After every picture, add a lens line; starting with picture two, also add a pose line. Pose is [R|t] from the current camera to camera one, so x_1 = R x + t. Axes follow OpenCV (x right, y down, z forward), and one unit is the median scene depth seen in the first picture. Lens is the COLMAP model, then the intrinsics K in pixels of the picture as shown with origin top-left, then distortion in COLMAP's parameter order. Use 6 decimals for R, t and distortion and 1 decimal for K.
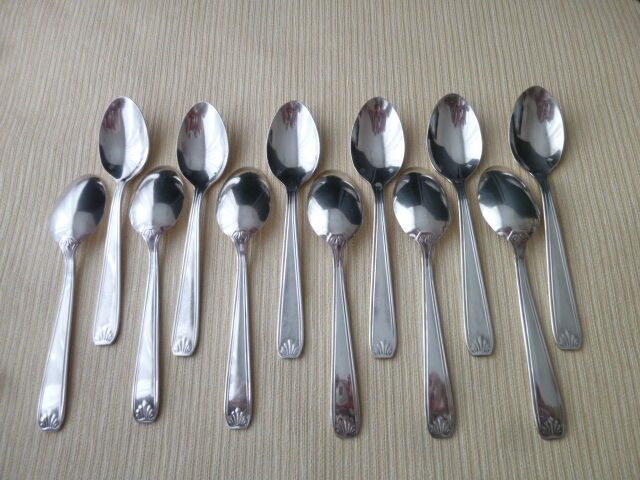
lens RADIAL K [[492.6, 0, 320.0], [0, 492.6, 240.0], [0, 0, 1]] dist [-0.028309, 0.008151]
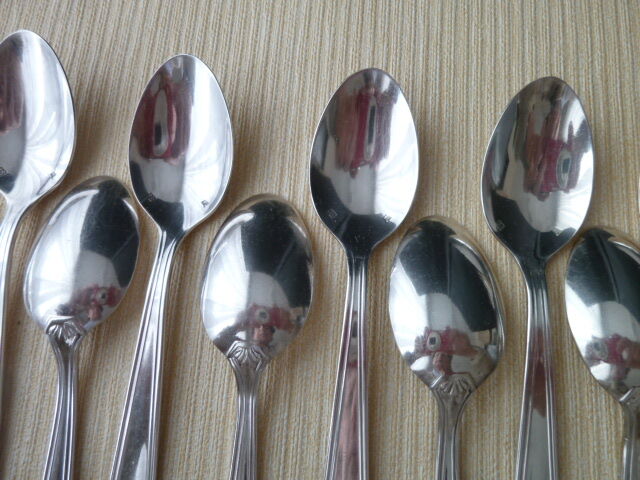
lens RADIAL K [[492.6, 0, 320.0], [0, 492.6, 240.0], [0, 0, 1]] dist [-0.028309, 0.008151]
pose [[0.996854, 0.077825, 0.015030, -0.107437], [-0.078983, 0.991225, 0.105997, -0.174274], [-0.006649, -0.106851, 0.994253, 0.536133]]
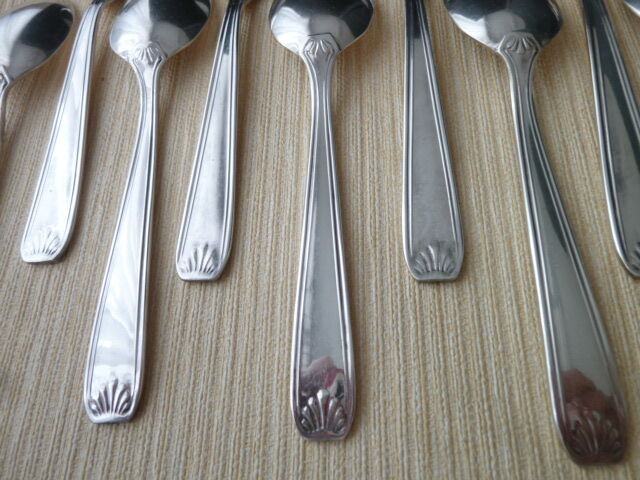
lens RADIAL K [[492.6, 0, 320.0], [0, 492.6, 240.0], [0, 0, 1]] dist [-0.028309, 0.008151]
pose [[0.998678, -0.001340, -0.051393, -0.133929], [-0.002725, 0.996875, -0.078949, 0.223262], [0.051338, 0.078985, 0.995553, 0.512116]]
